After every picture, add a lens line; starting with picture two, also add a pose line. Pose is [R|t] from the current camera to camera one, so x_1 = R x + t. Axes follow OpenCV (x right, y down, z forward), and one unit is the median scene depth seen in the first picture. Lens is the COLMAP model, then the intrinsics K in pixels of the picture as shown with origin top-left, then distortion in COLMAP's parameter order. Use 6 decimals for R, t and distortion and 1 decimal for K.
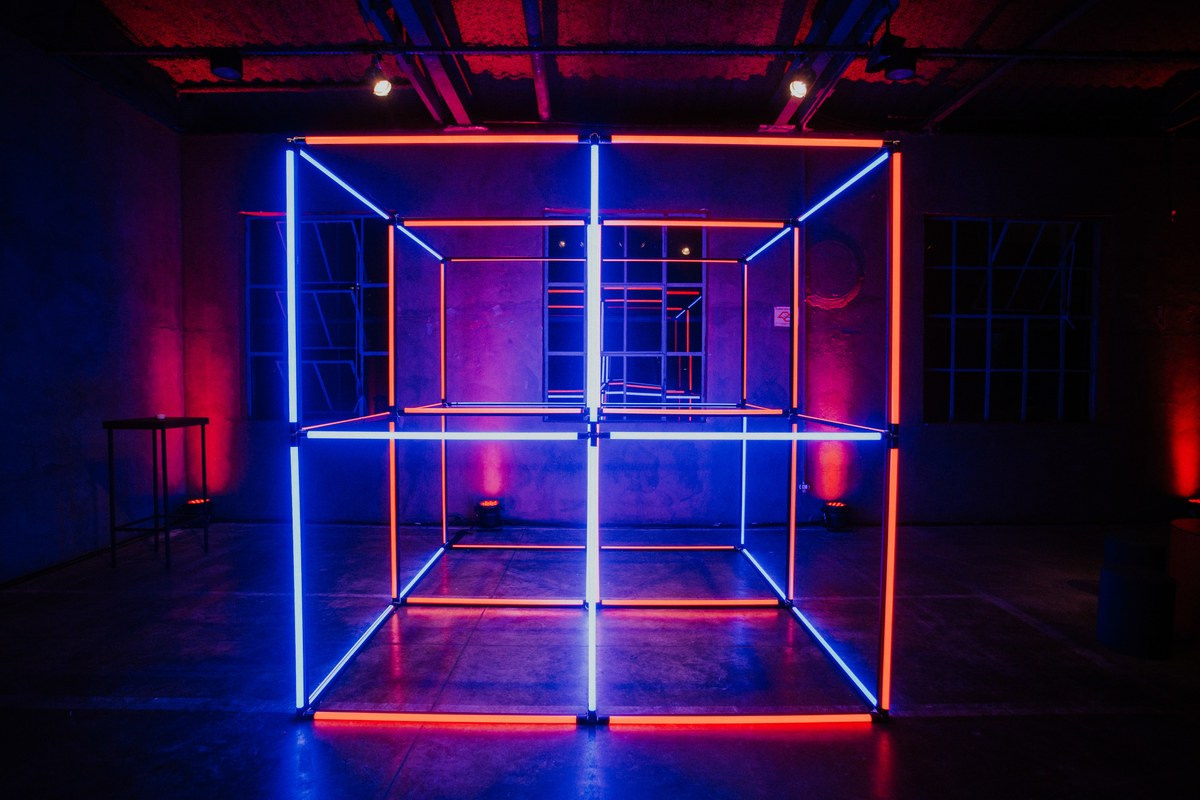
lens RADIAL K [[595.1, 0, 600.0], [0, 595.1, 400.0], [0, 0, 1]] dist [-0.080305, 0.035274]
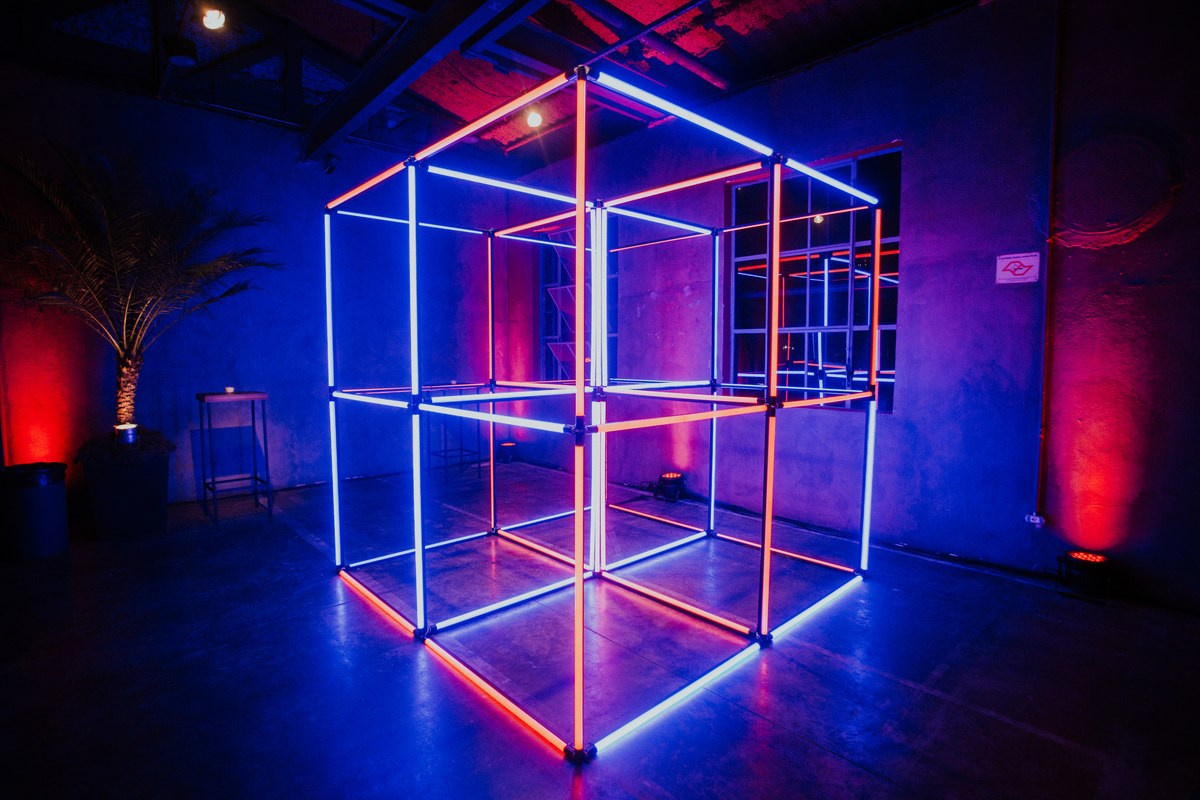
lens RADIAL K [[584.5, 0, 600.0], [0, 584.5, 400.0], [0, 0, 1]] dist [-0.075000, 0.031739]
pose [[0.679741, 0.054629, -0.731415, 0.475605], [-0.024632, 0.998360, 0.051675, -0.010643], [0.733038, -0.017109, 0.679972, 0.195971]]
